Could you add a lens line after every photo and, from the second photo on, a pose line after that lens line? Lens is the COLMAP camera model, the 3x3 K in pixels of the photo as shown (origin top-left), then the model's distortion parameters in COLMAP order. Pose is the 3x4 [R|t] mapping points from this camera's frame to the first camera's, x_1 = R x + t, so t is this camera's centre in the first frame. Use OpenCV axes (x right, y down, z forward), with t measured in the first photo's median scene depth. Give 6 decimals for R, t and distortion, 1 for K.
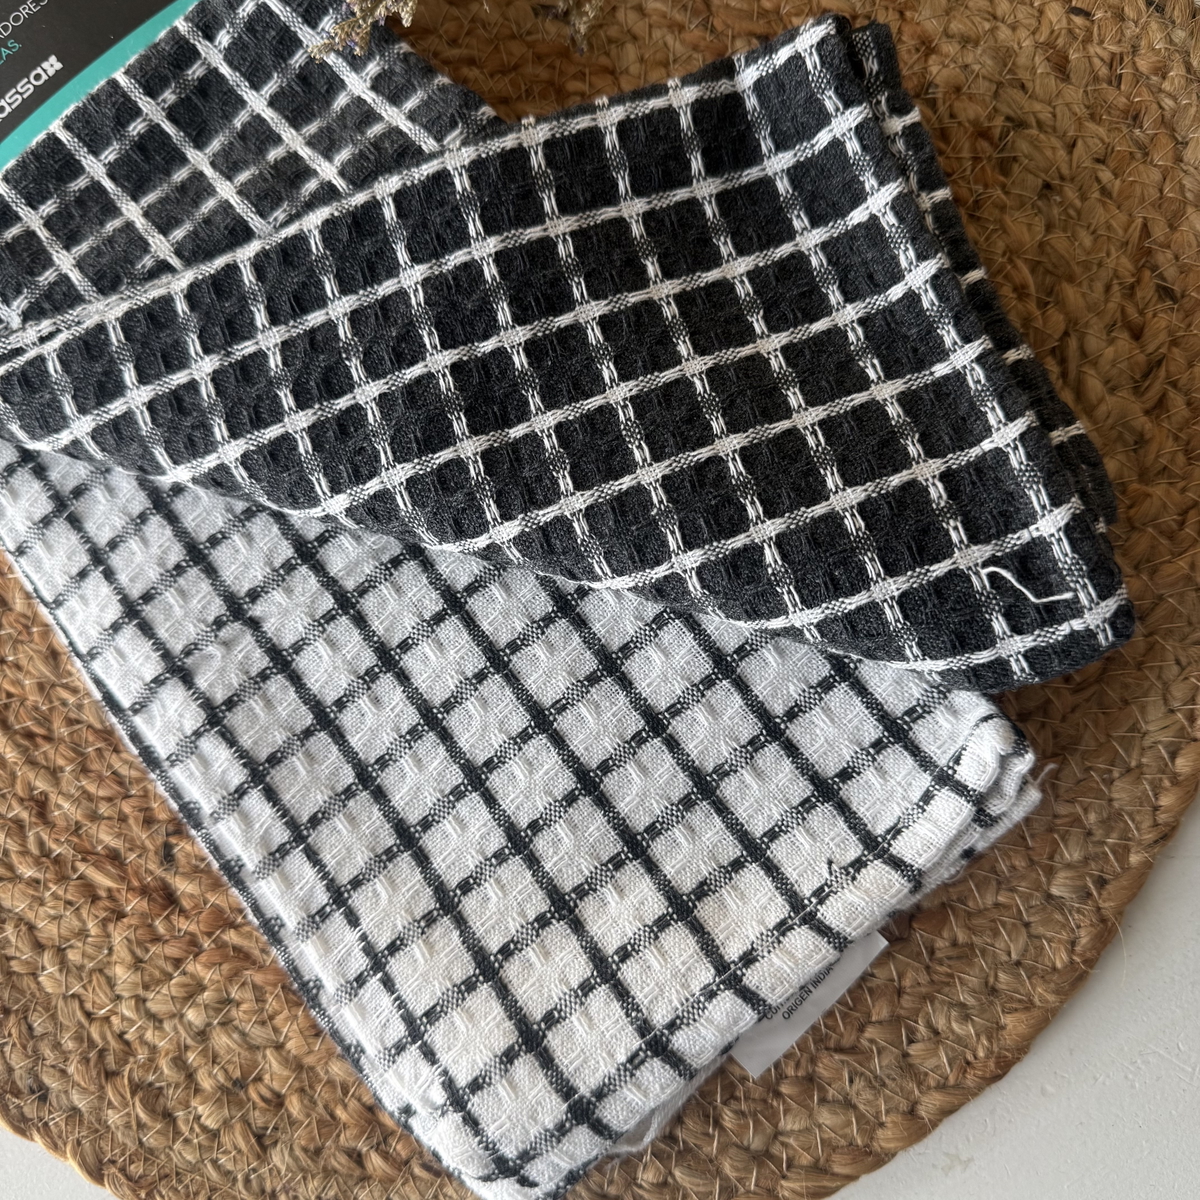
lens RADIAL K [[1158.9, 0, 600.0], [0, 1158.9, 600.0], [0, 0, 1]] dist [0.103016, -0.260348]
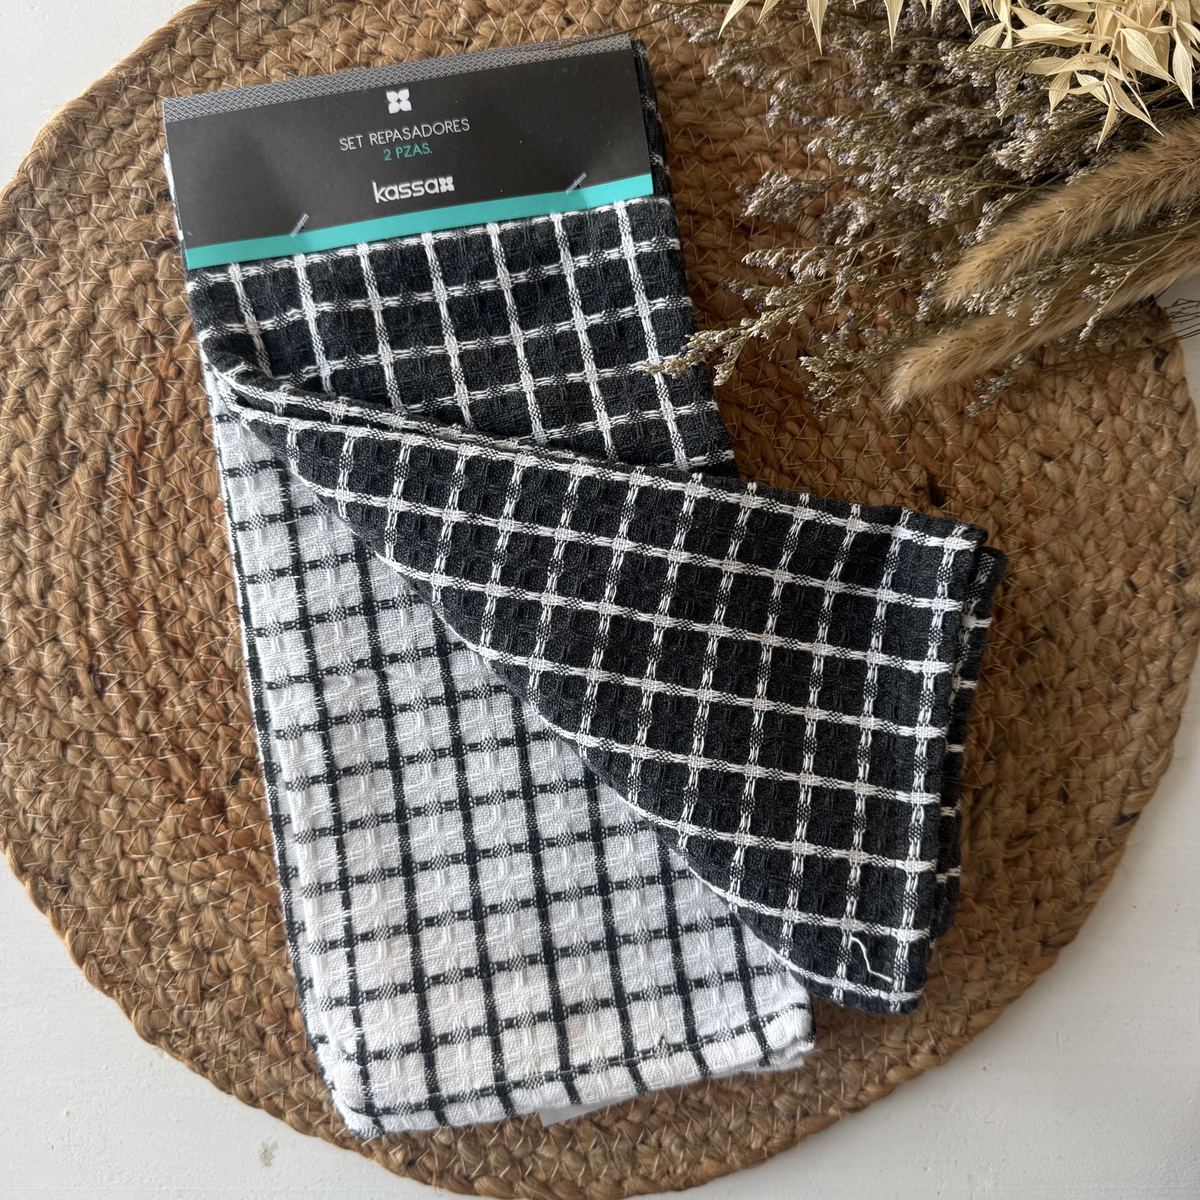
lens RADIAL K [[1158.9, 0, 600.0], [0, 1158.9, 600.0], [0, 0, 1]] dist [0.103016, -0.260348]
pose [[0.856439, 0.493563, 0.151350, -0.356258], [-0.511299, 0.851454, 0.116616, -0.367111], [-0.071310, -0.177259, 0.981577, -0.343289]]
